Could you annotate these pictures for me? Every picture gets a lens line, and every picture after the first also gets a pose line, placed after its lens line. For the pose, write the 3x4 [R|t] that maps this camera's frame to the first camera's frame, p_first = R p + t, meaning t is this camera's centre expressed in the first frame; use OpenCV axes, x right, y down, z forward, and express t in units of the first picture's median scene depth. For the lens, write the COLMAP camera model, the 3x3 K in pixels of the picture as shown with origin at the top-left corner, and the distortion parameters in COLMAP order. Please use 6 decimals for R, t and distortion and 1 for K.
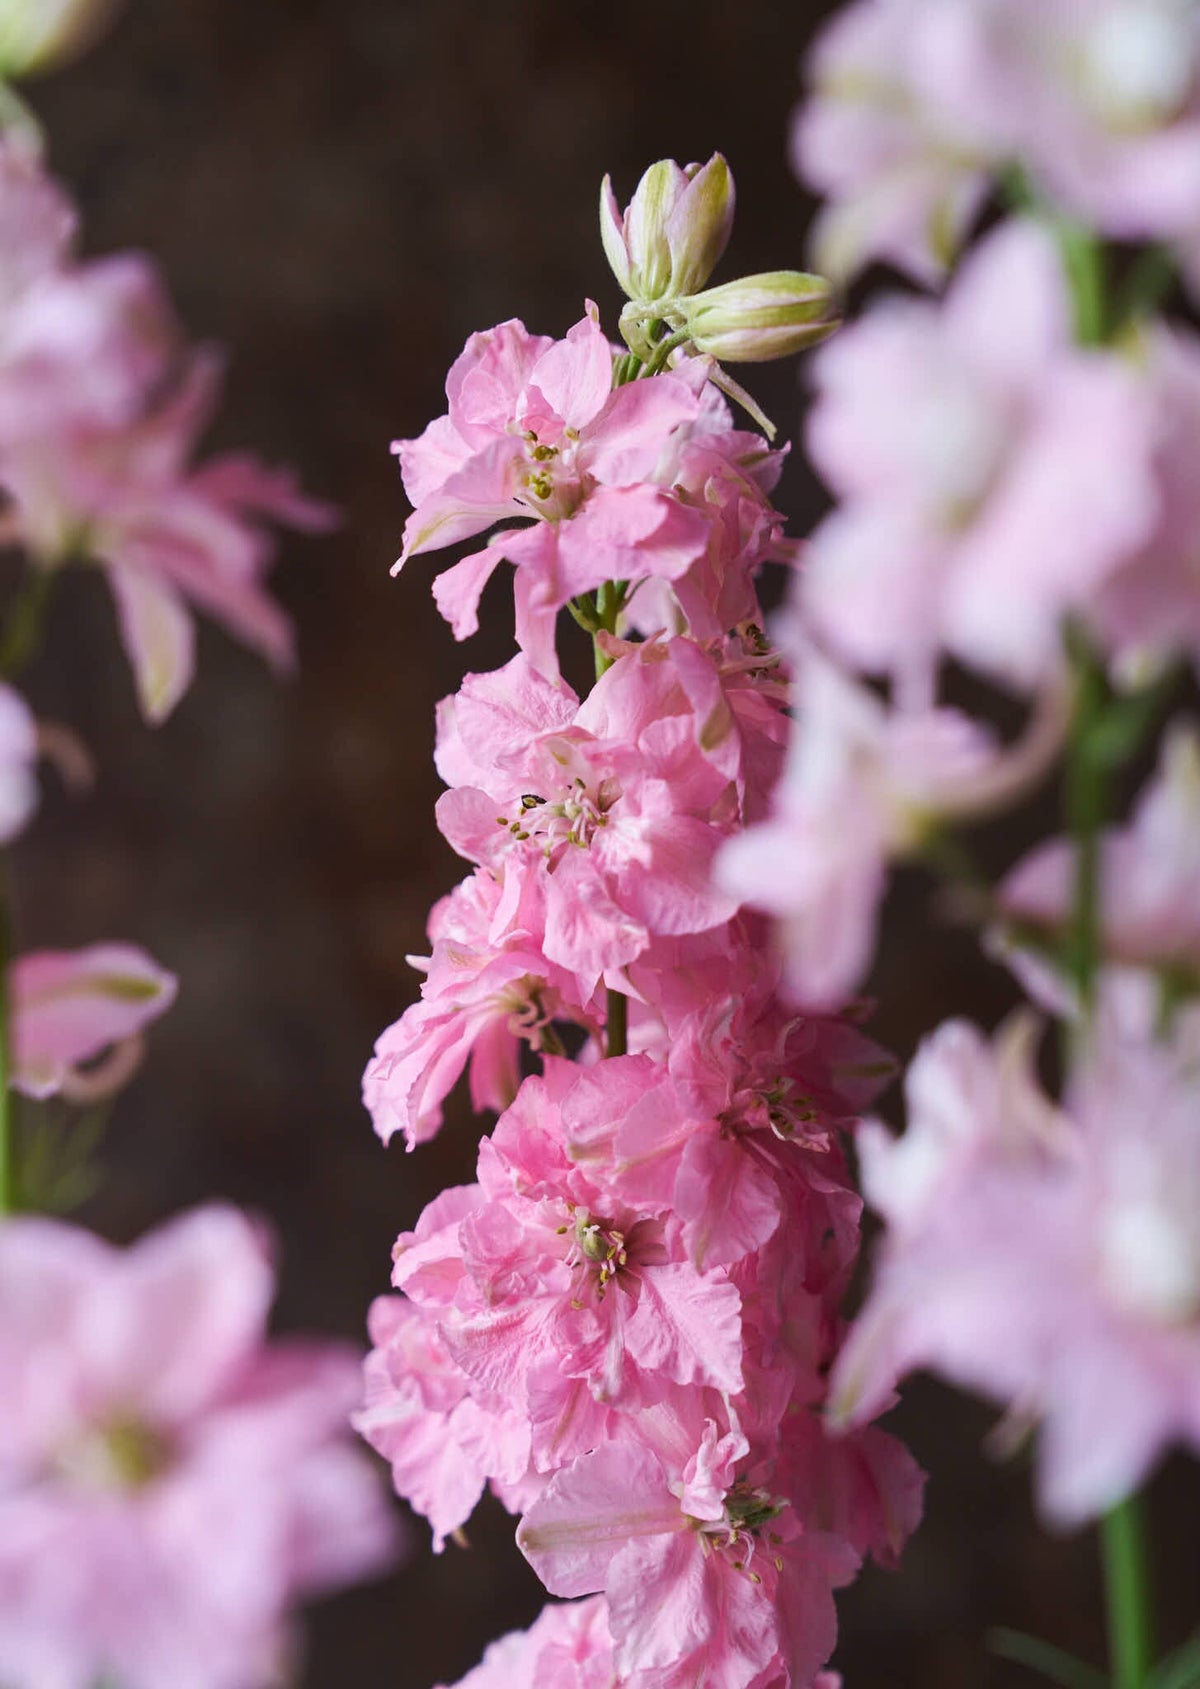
lens RADIAL K [[3664.4, 0, 574.9], [0, 3664.4, 769.7], [0, 0, 1]] dist [0.020713, 0.000000]
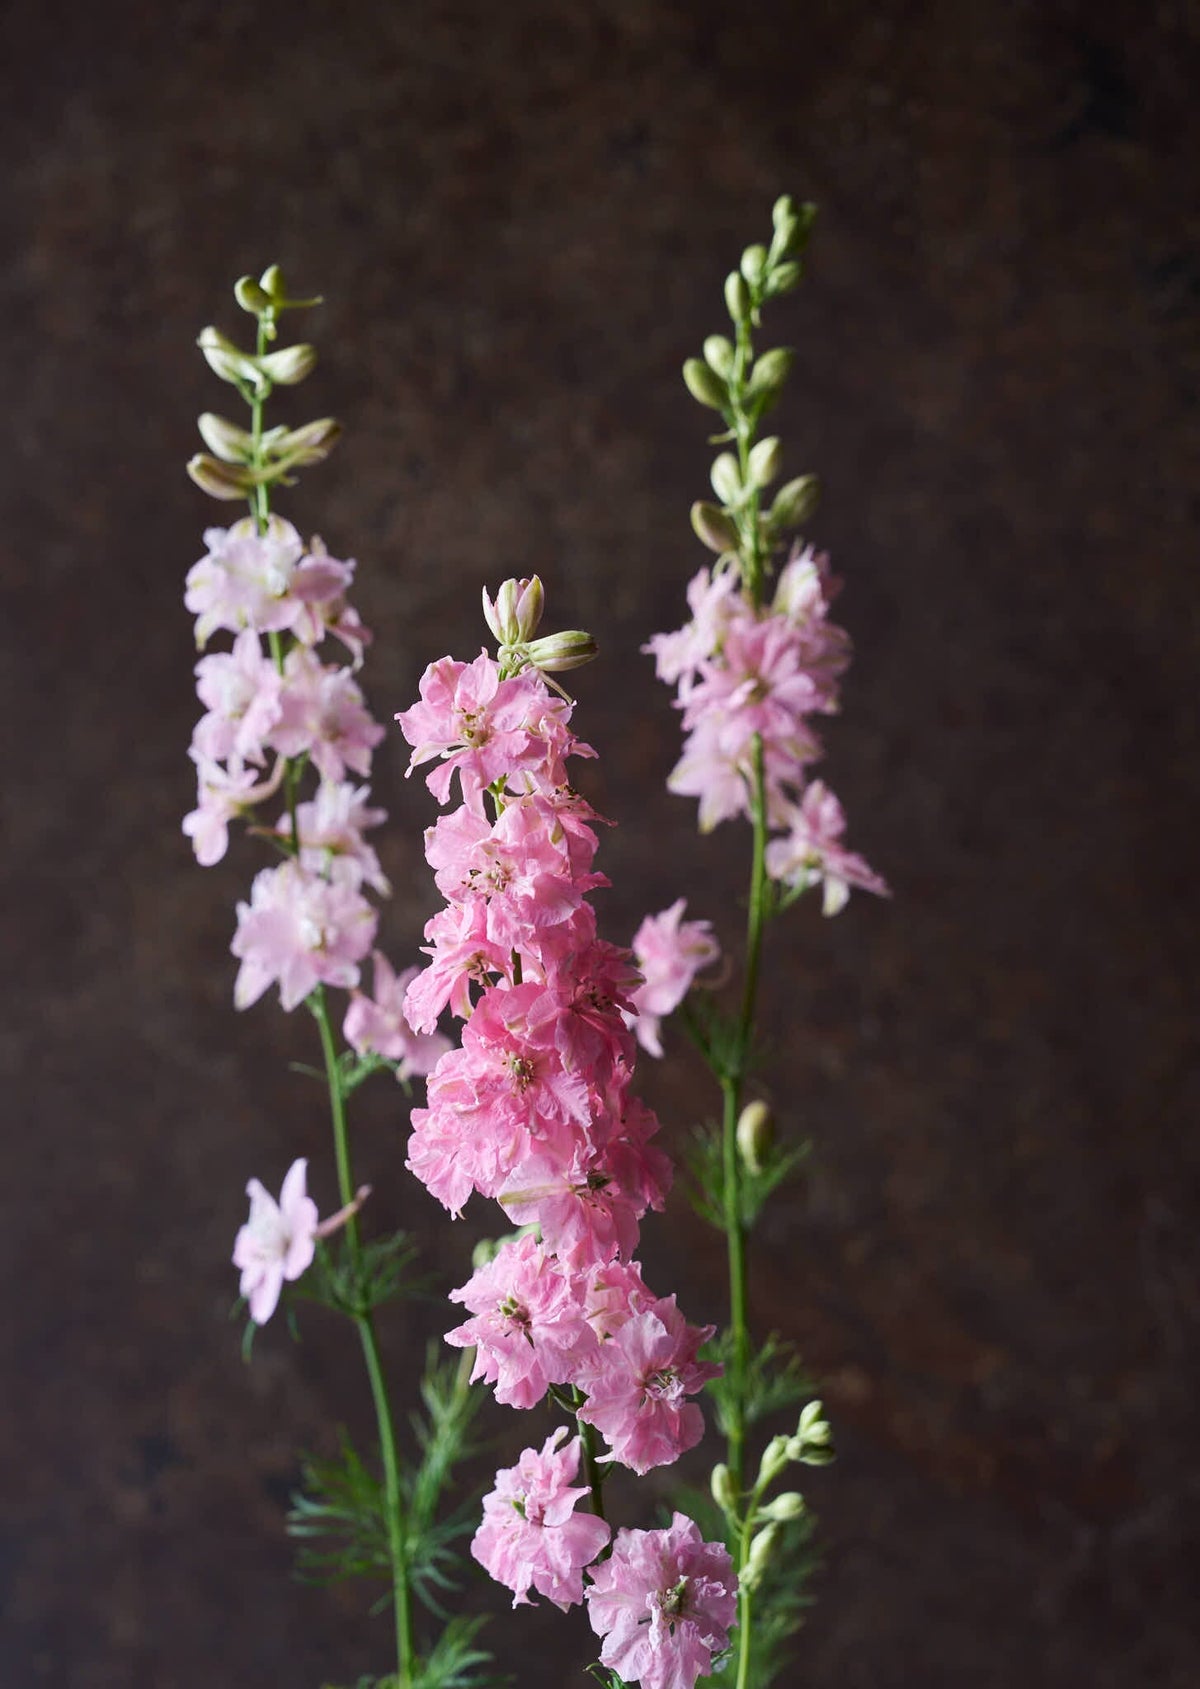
lens RADIAL K [[3664.4, 0, 568.7], [0, 3664.4, 757.2], [0, 0, 1]] dist [0.020713, 0.000000]
pose [[0.992067, -0.078869, 0.097892, -0.169628], [0.079420, 0.996840, -0.001737, -0.053224], [-0.097446, 0.009498, 0.995196, -1.233952]]
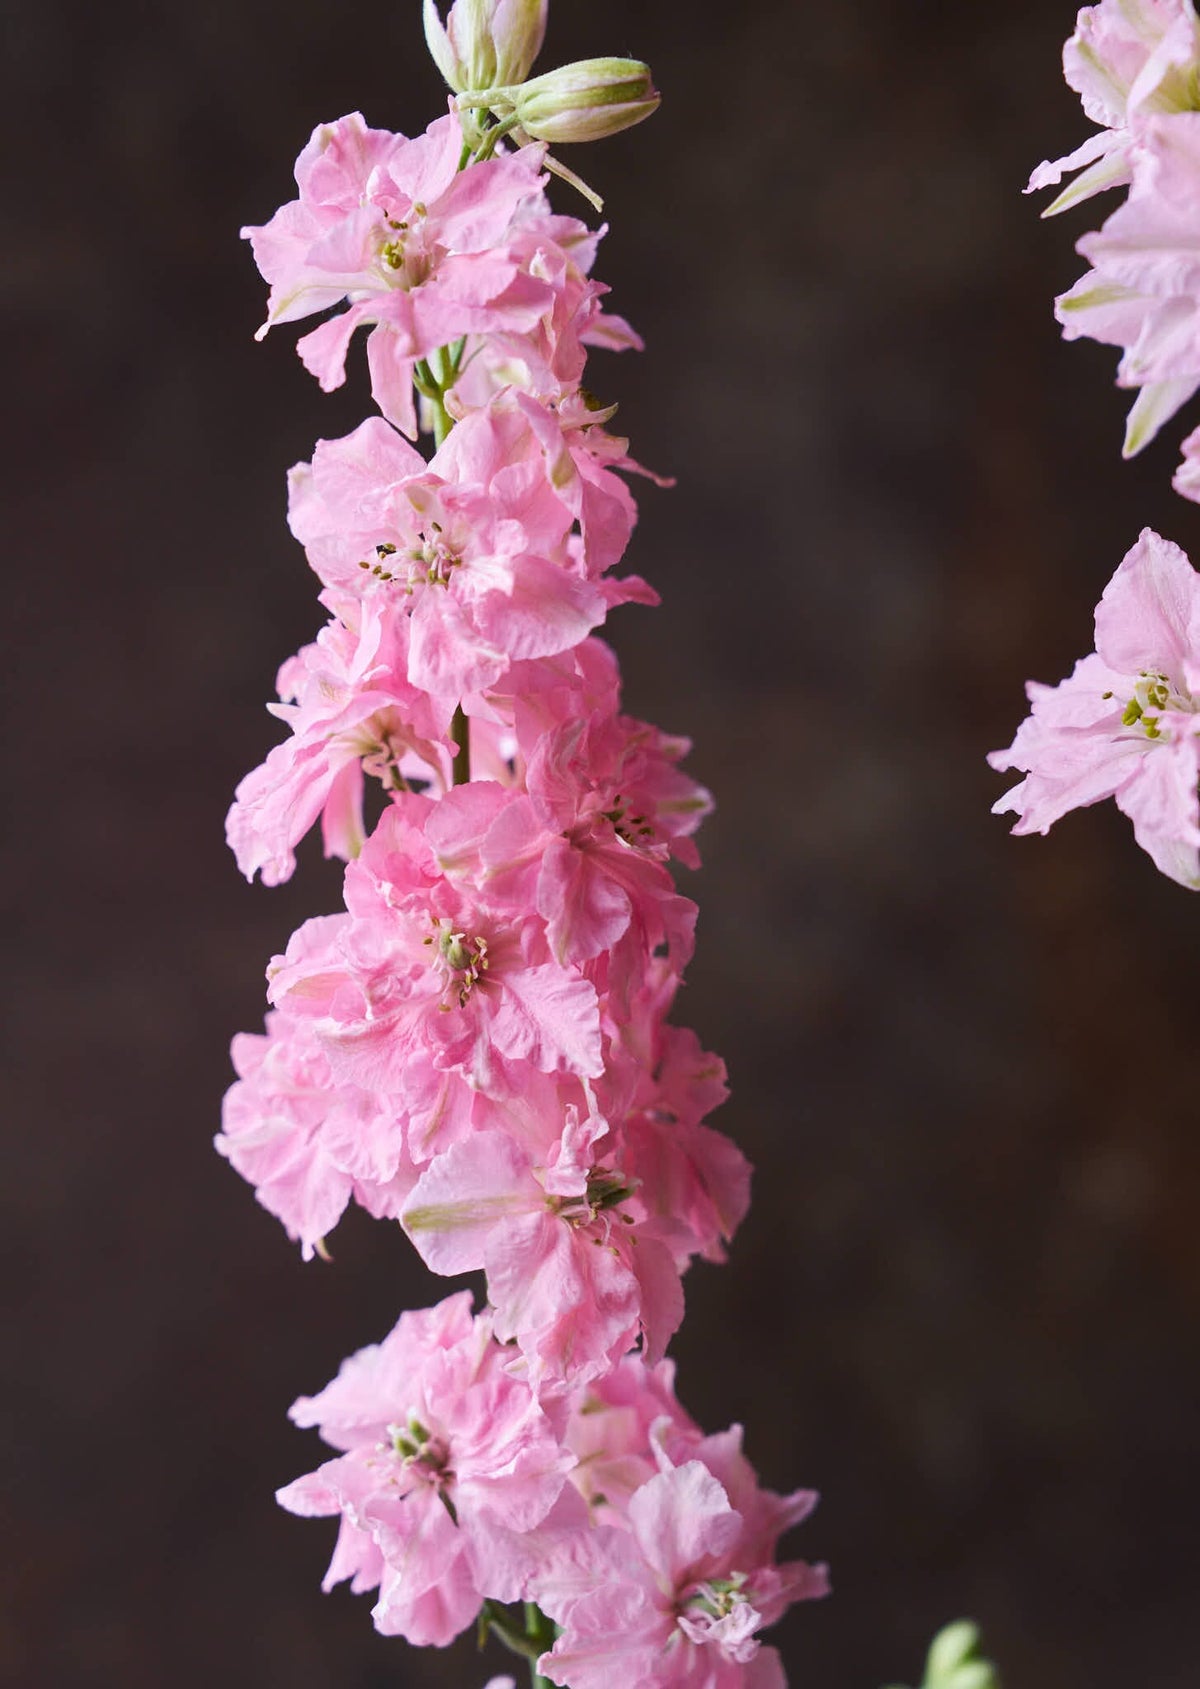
lens RADIAL K [[3664.4, 0, 566.3], [0, 3664.4, 755.3], [0, 0, 1]] dist [0.020713, 0.000000]
pose [[0.990306, -0.027816, 0.136086, -0.110561], [0.031526, 0.999186, -0.025182, 0.100135], [-0.135275, 0.029229, 0.990377, -0.086539]]
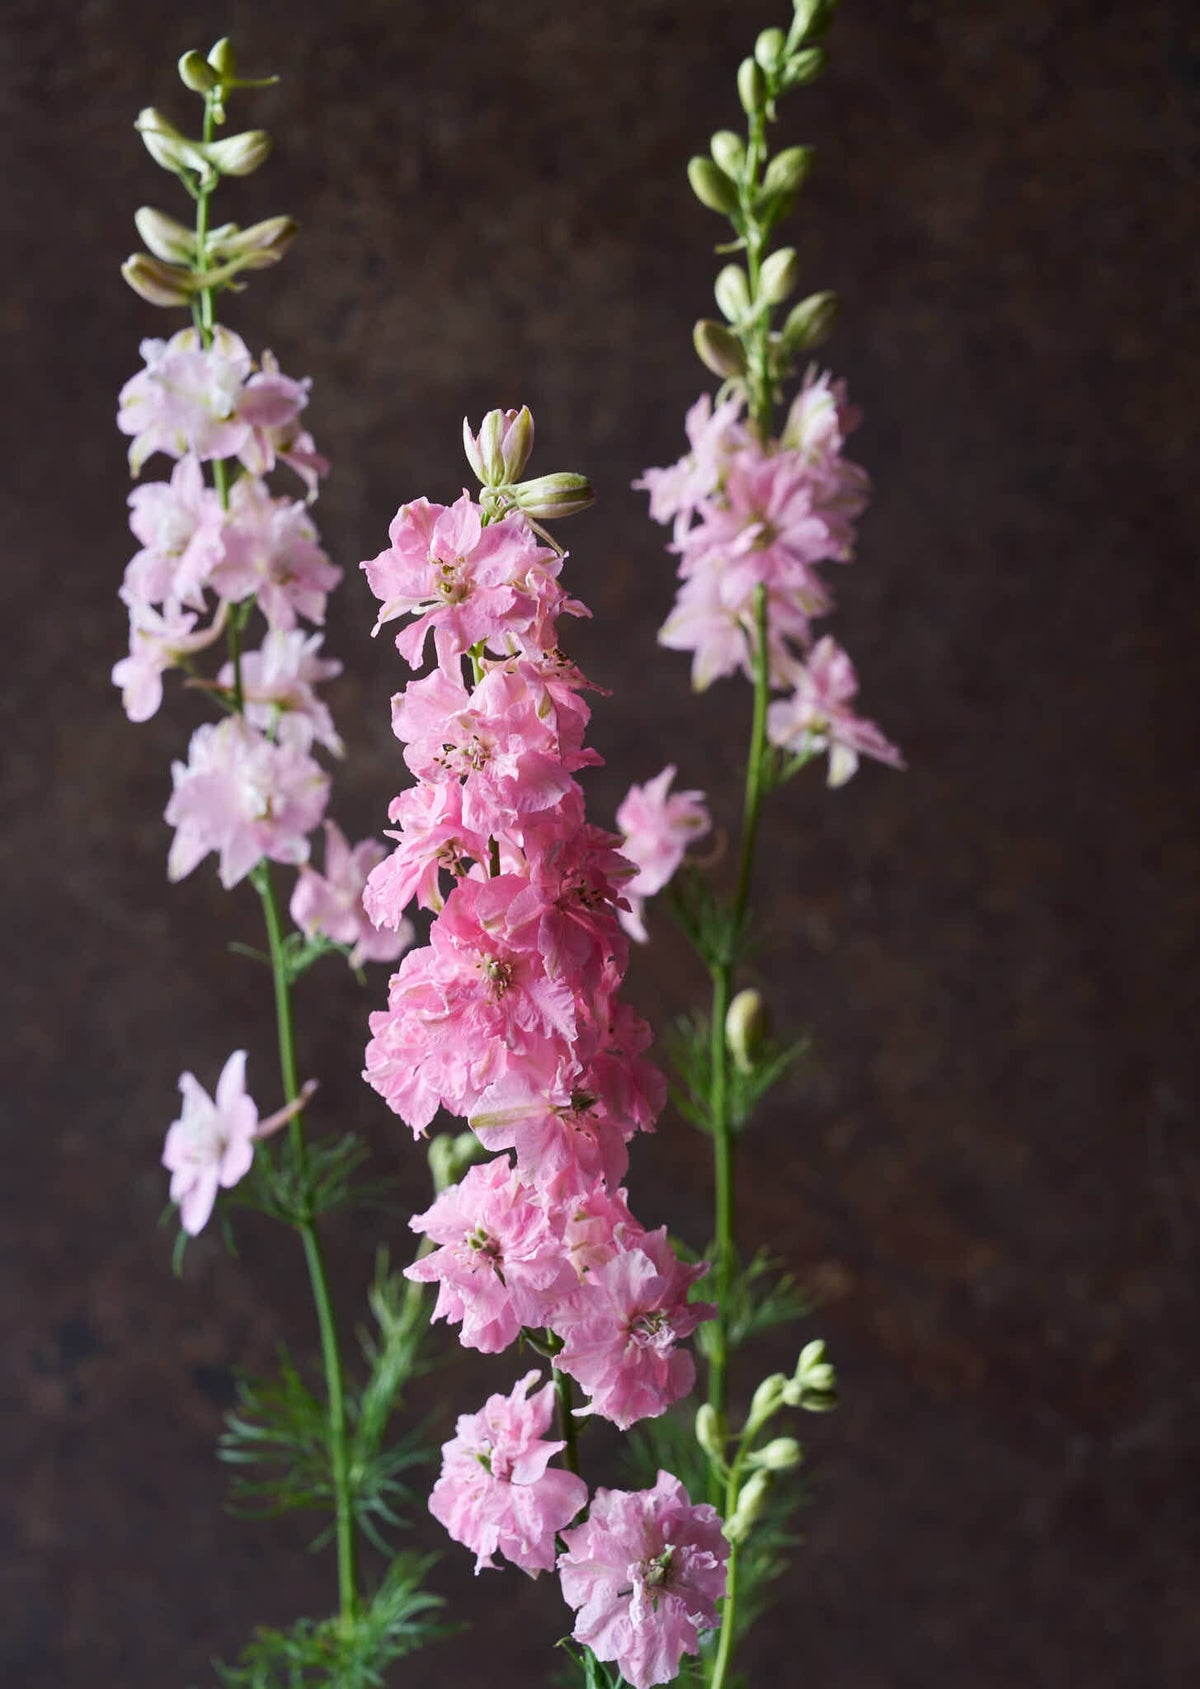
lens RADIAL K [[3664.4, 0, 567.6], [0, 3664.4, 763.5], [0, 0, 1]] dist [0.020713, 0.000000]
pose [[0.991320, -0.066394, 0.113477, -0.171924], [0.060022, 0.996471, 0.058681, -0.093783], [-0.116972, -0.051361, 0.991806, -0.938862]]
